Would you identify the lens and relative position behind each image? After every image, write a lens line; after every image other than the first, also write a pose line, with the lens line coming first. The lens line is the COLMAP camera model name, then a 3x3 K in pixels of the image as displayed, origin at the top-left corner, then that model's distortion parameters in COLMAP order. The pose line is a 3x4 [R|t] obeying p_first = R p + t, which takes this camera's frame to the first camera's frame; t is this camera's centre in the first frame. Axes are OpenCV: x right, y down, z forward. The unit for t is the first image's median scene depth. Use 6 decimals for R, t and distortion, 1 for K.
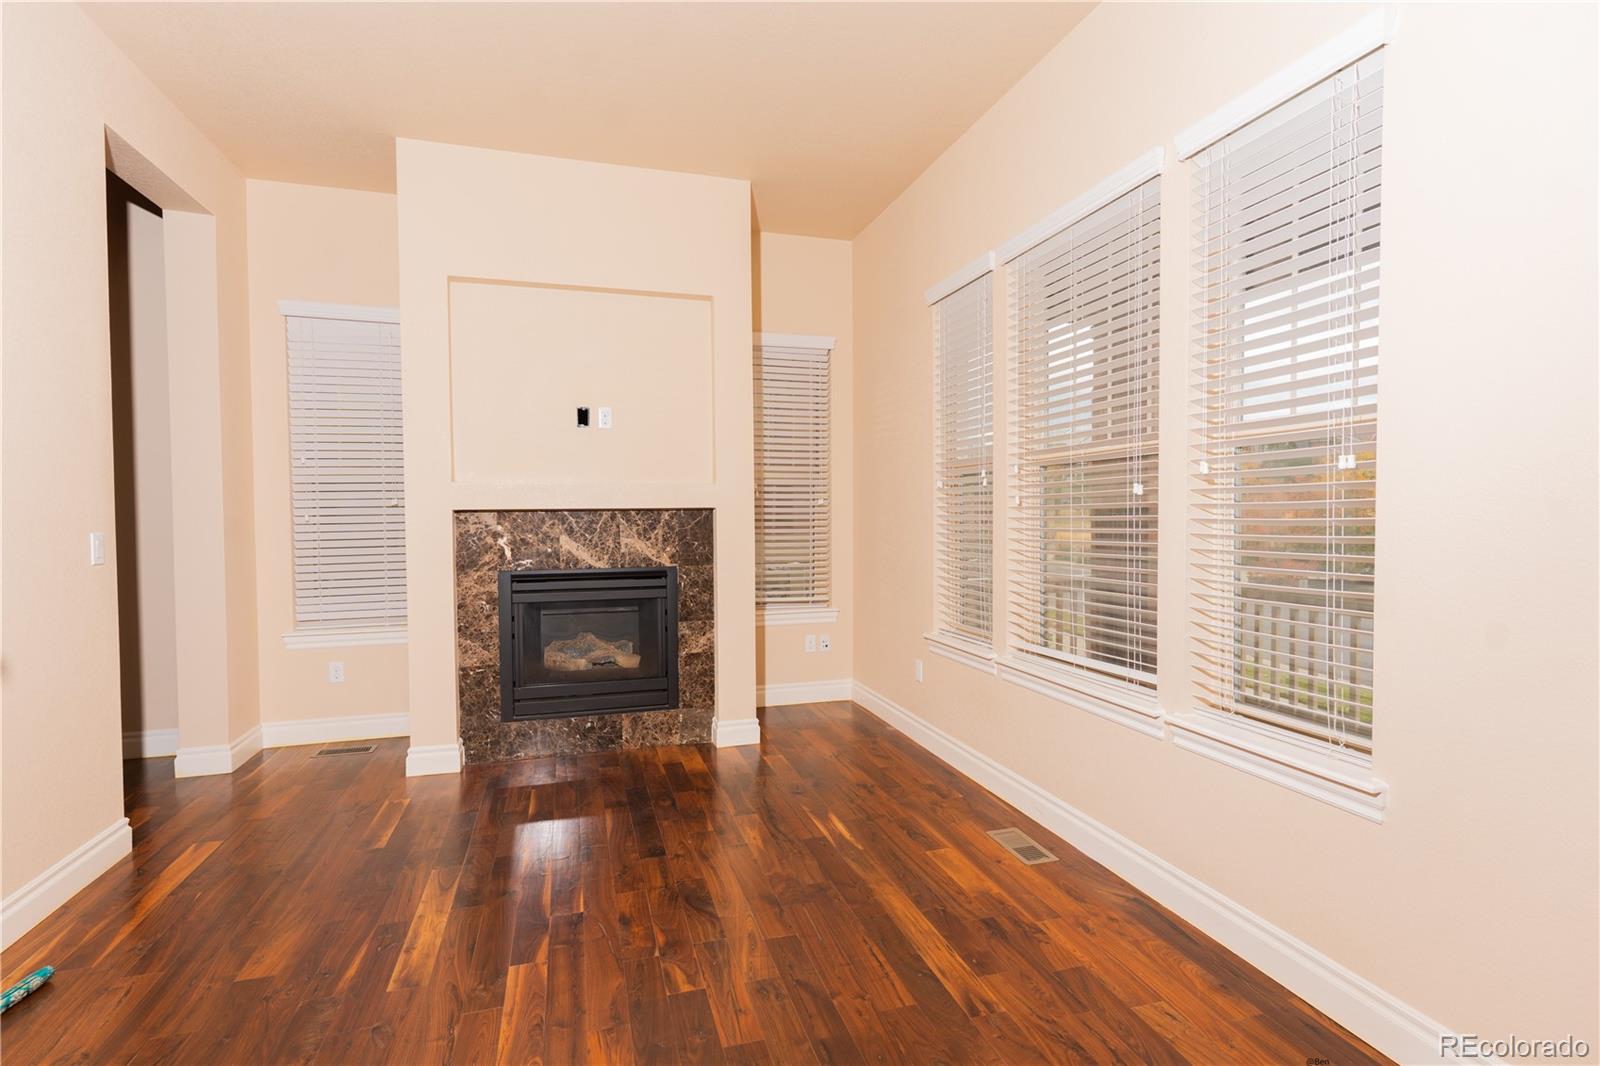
lens RADIAL K [[758.3, 0, 797.7], [0, 758.3, 528.9], [0, 0, 1]] dist [0.004593, -0.000969]
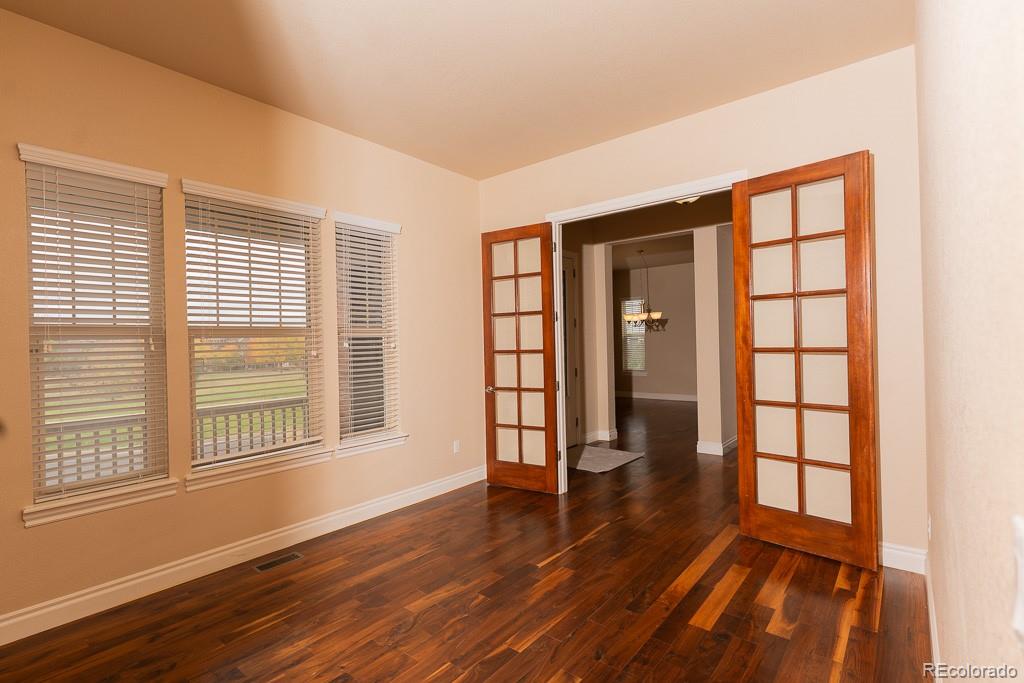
lens RADIAL K [[485.3, 0, 516.9], [0, 485.3, 341.8], [0, 0, 1]] dist [0.004593, -0.000969]
pose [[-0.571985, 0.020366, 0.820011, -1.089848], [0.042901, 0.999066, 0.005112, -0.069224], [-0.819142, 0.038104, -0.572324, 1.393320]]
